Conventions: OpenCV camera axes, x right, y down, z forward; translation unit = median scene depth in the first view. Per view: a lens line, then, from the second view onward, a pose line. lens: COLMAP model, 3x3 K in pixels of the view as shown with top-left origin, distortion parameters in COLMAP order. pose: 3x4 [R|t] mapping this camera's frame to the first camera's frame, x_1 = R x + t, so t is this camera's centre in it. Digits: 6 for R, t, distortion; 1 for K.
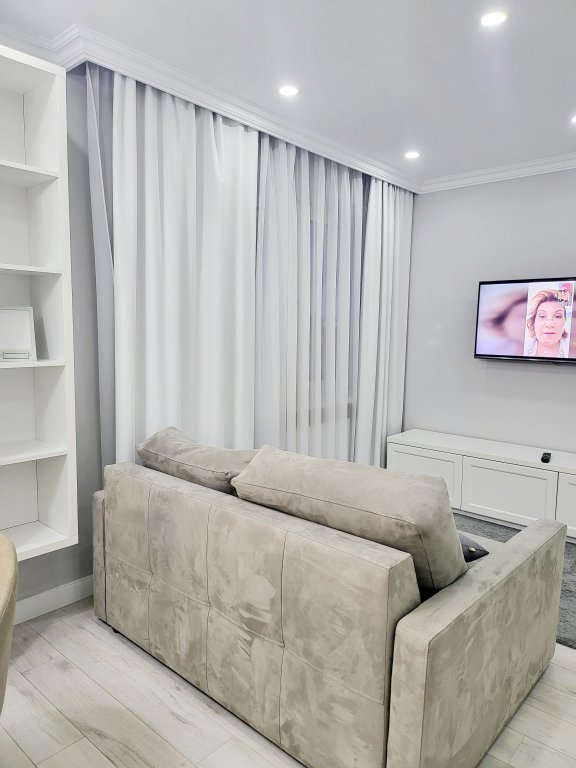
lens RADIAL K [[538.5, 0, 291.5], [0, 538.5, 386.7], [0, 0, 1]] dist [0.067260, -0.064312]
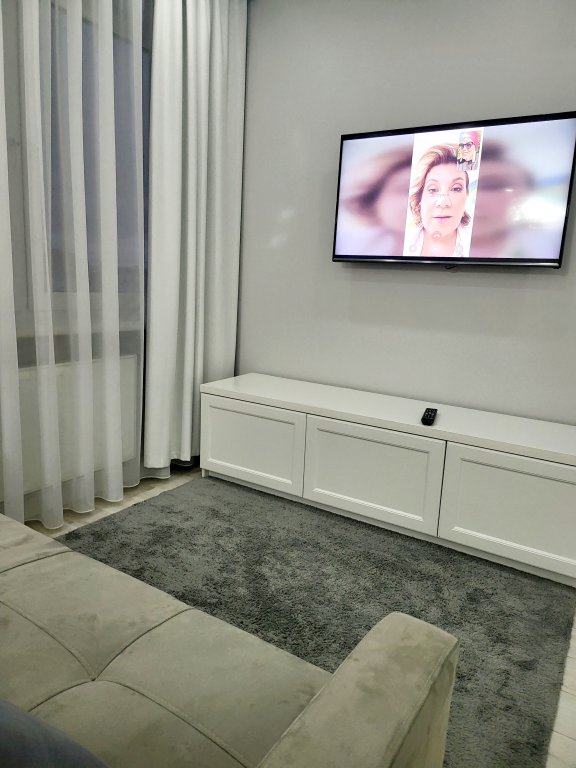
lens RADIAL K [[538.5, 0, 285.8], [0, 538.5, 375.1], [0, 0, 1]] dist [0.067260, -0.064312]
pose [[0.987696, 0.001517, 0.156378, 0.307661], [-0.013062, 0.997259, 0.072829, 0.059457], [-0.155839, -0.073976, 0.985009, 0.620888]]
